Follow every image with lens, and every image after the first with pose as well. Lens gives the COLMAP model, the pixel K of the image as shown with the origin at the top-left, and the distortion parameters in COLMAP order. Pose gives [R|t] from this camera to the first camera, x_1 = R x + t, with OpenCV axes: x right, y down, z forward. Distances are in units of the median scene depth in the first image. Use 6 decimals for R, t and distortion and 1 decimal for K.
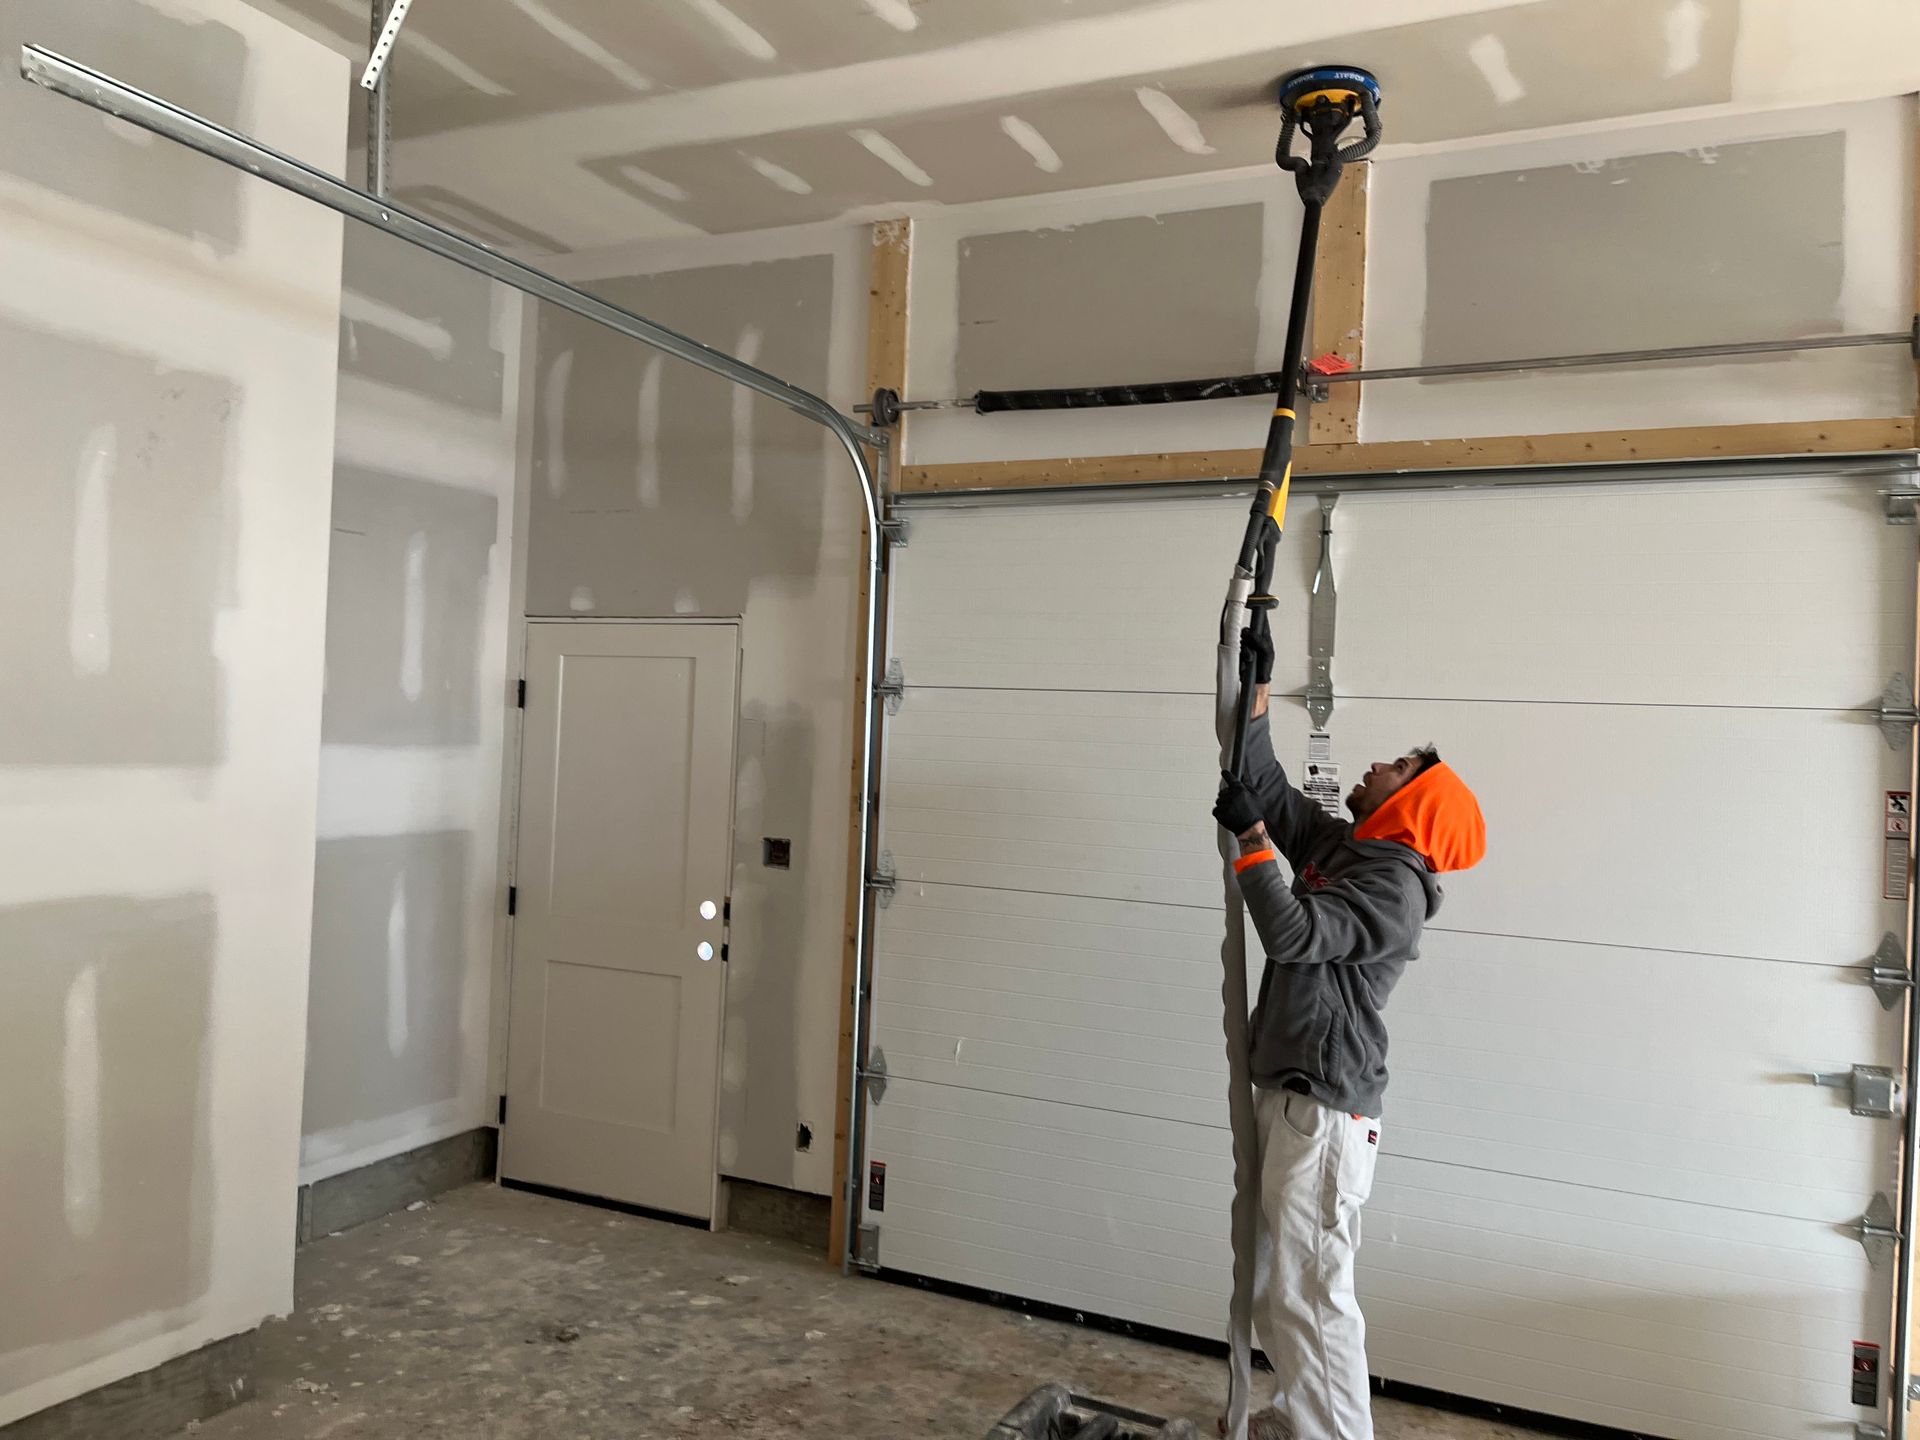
lens RADIAL K [[1453.7, 0, 960.2], [0, 1453.7, 709.0], [0, 0, 1]] dist [0.037464, 0.002852]
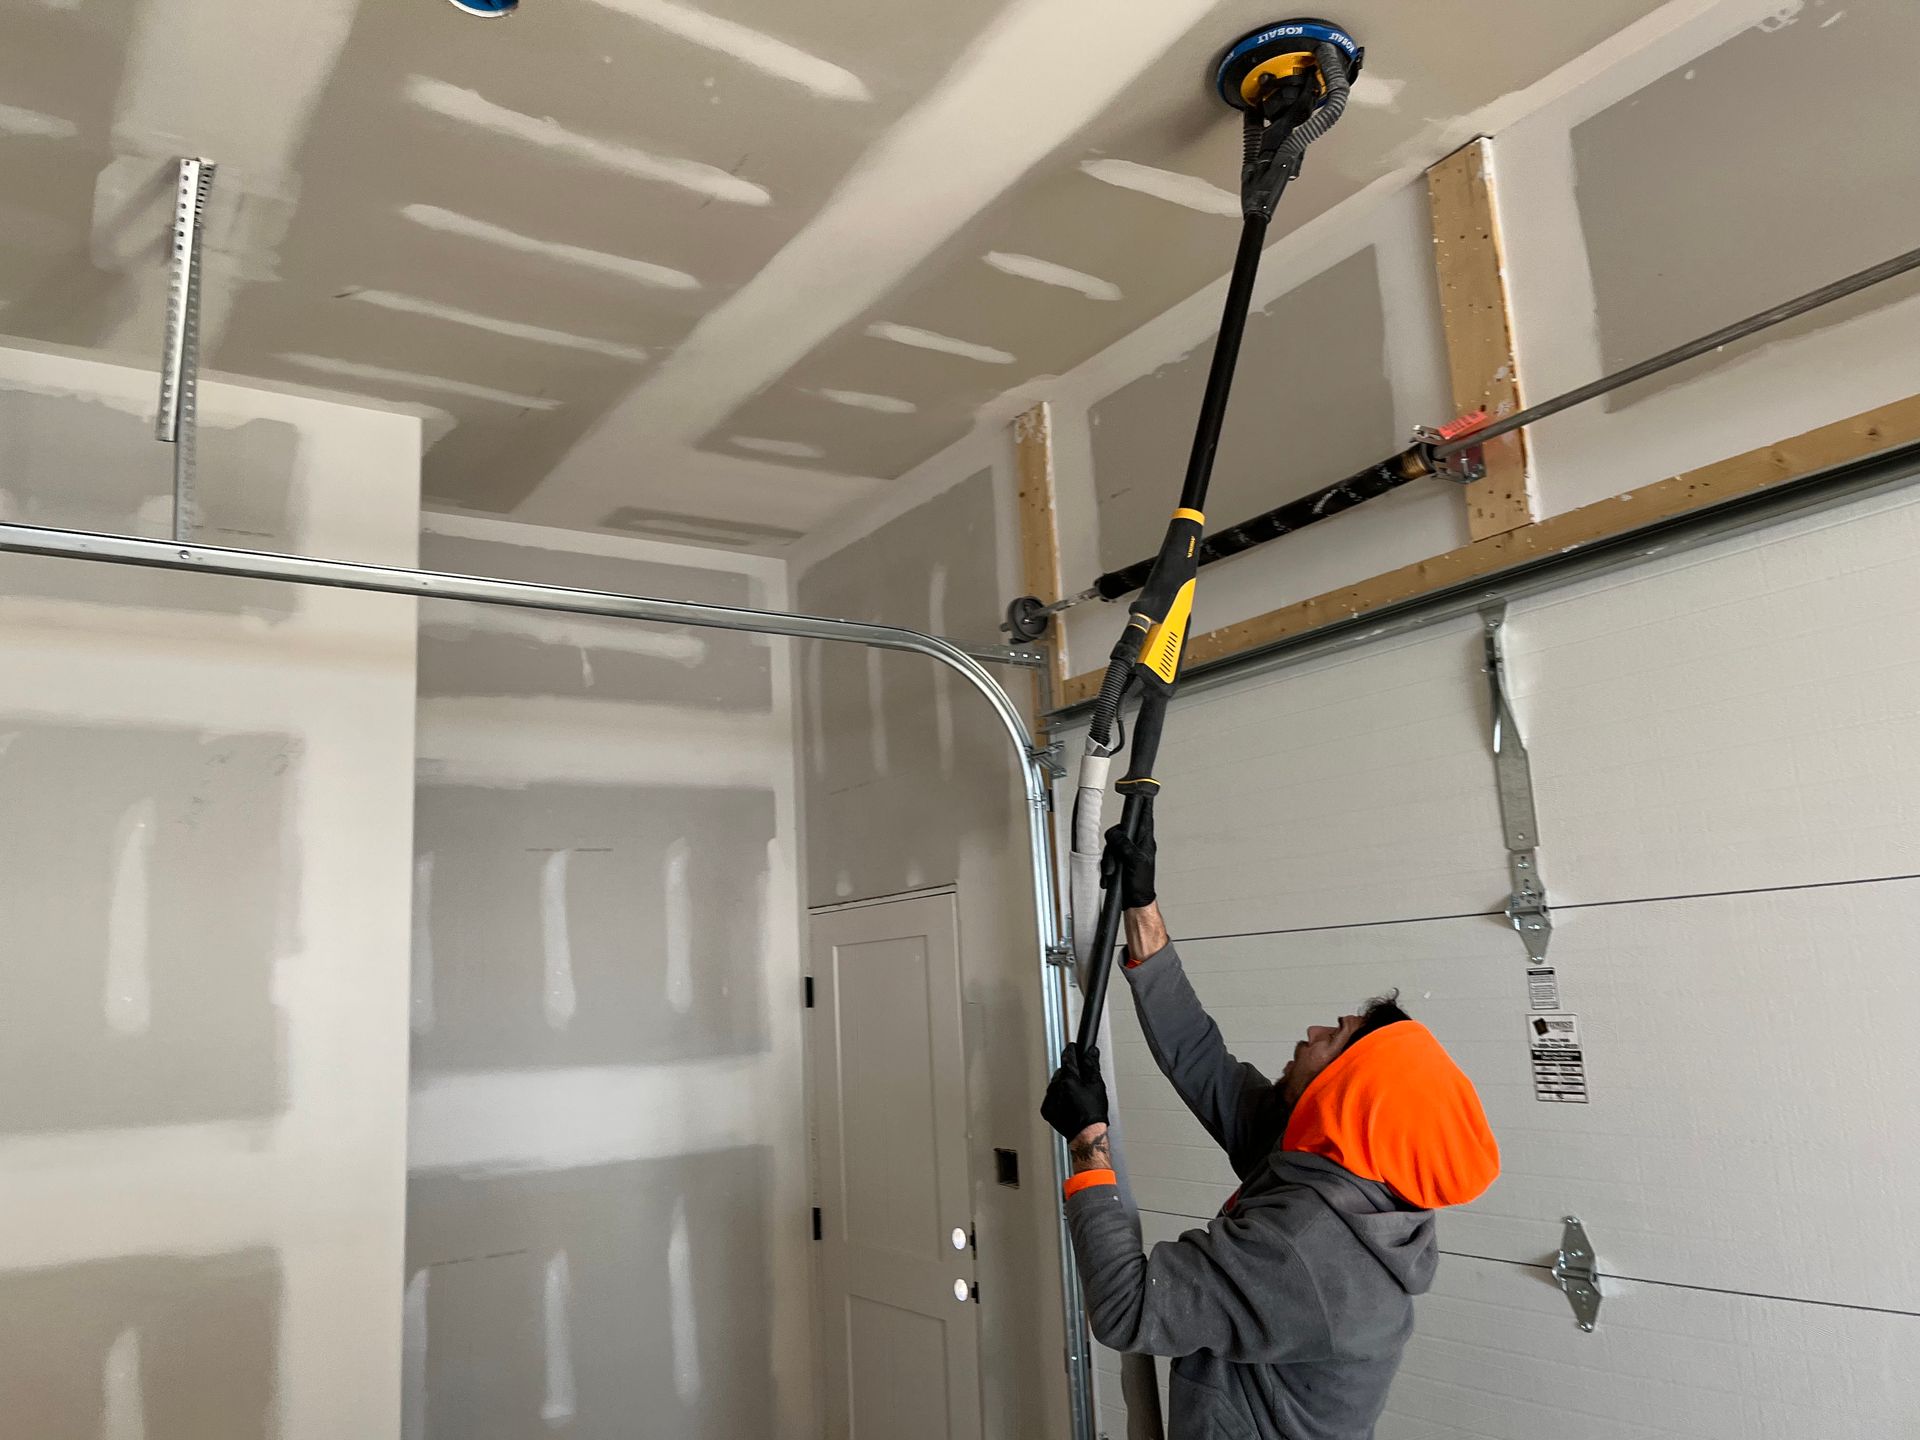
lens RADIAL K [[1455.3, 0, 960.0], [0, 1455.3, 720.0], [0, 0, 1]] dist [0.079244, -0.103105]
pose [[0.847408, -0.179436, -0.499702, 0.364874], [0.093058, 0.976788, -0.192941, 0.011249], [0.522723, 0.116999, 0.844436, 0.300699]]
